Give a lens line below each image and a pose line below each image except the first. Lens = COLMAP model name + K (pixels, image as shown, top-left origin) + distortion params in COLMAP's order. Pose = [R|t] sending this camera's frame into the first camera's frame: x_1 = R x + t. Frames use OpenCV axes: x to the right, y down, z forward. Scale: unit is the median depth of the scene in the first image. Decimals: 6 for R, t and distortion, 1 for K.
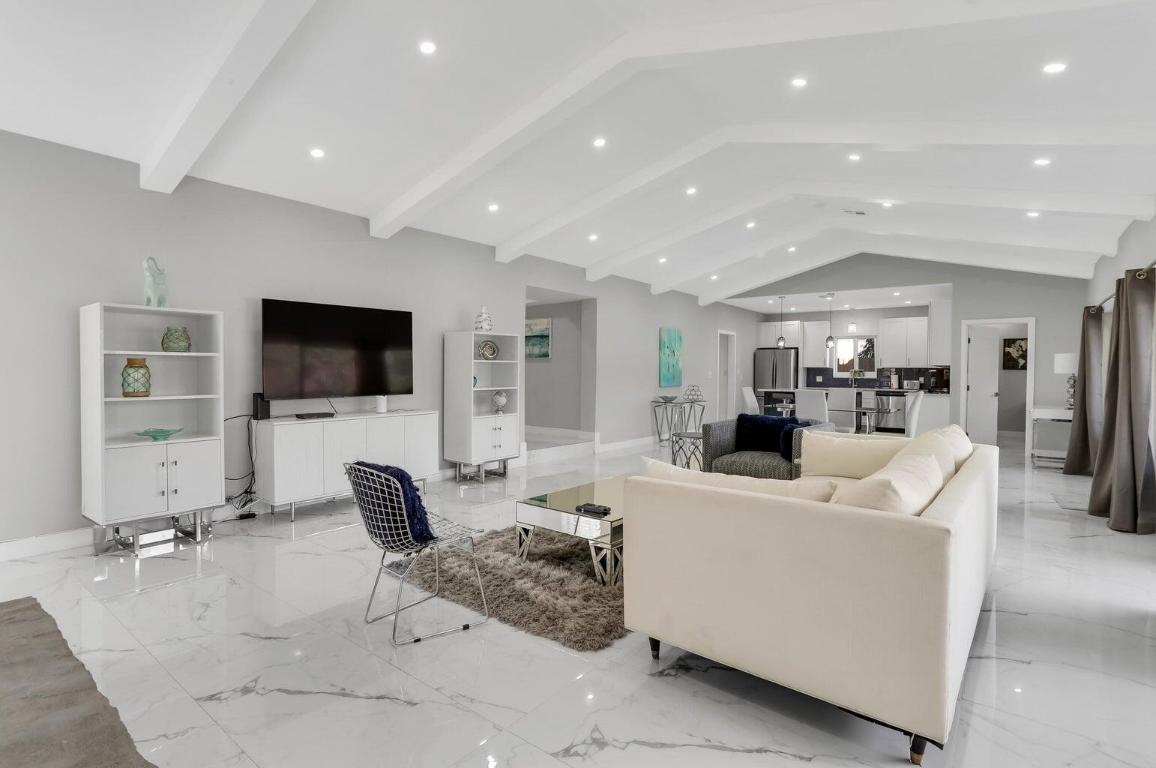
lens RADIAL K [[559.2, 0, 585.2], [0, 559.2, 381.6], [0, 0, 1]] dist [-0.005564, -0.000141]
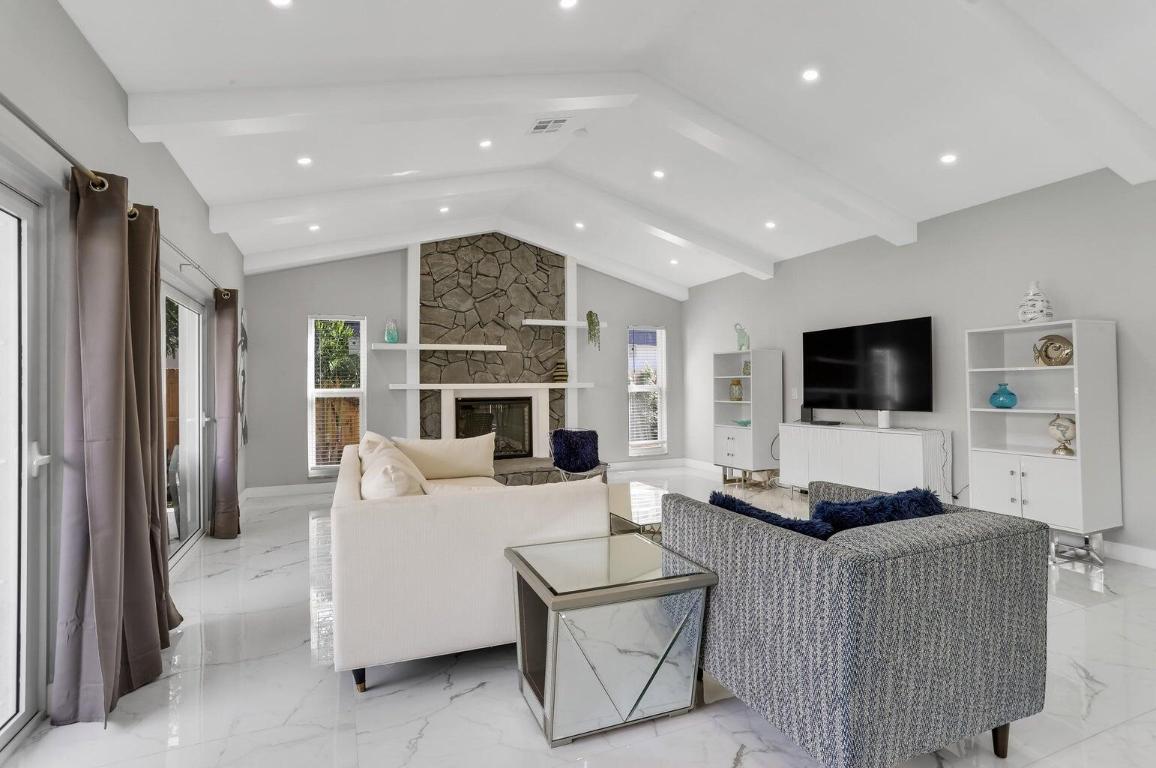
lens RADIAL K [[559.2, 0, 575.5], [0, 559.2, 384.6], [0, 0, 1]] dist [-0.005564, -0.000141]
pose [[-0.458390, -0.005620, -0.888733, 1.354530], [-0.012291, 0.999924, 0.000017, -0.024544], [0.888666, 0.010931, -0.458425, 1.736435]]
